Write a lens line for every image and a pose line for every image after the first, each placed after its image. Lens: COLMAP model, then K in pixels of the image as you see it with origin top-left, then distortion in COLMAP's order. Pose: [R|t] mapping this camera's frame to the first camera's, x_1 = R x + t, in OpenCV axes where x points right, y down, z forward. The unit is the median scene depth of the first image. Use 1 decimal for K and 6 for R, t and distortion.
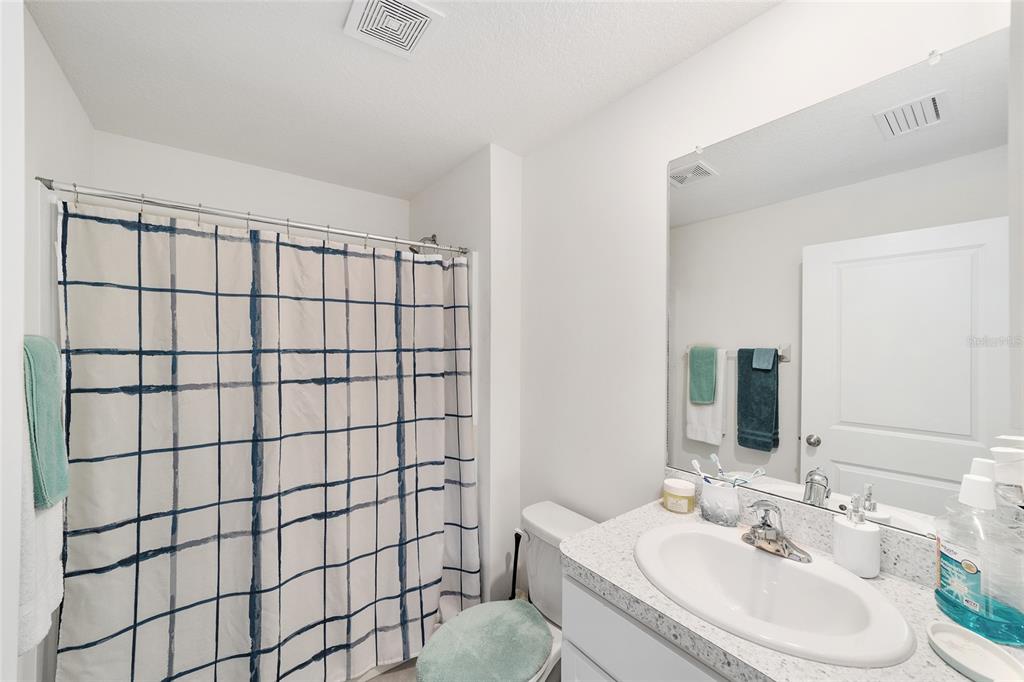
lens RADIAL K [[388.8, 0, 517.1], [0, 388.8, 346.2], [0, 0, 1]] dist [-0.002534, -0.000068]
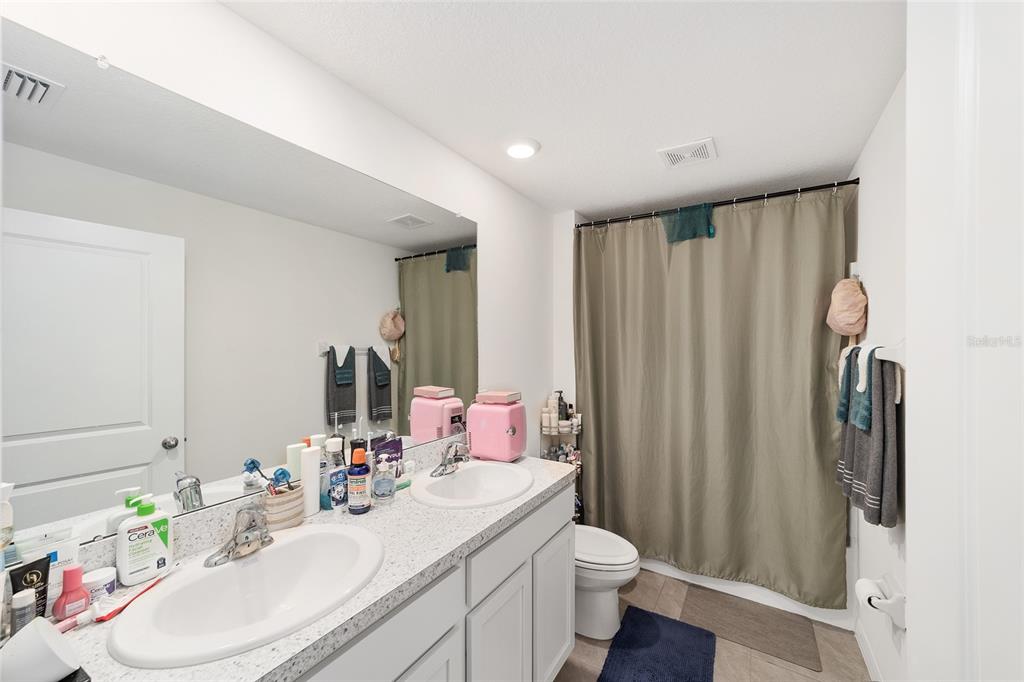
lens RADIAL K [[388.8, 0, 516.6], [0, 388.8, 344.6], [0, 0, 1]] dist [-0.002534, -0.000068]
pose [[-0.353388, 0.010656, 0.935416, -0.761392], [0.006196, 0.999940, -0.009050, 0.028454], [-0.935456, 0.002598, -0.353433, 1.080522]]
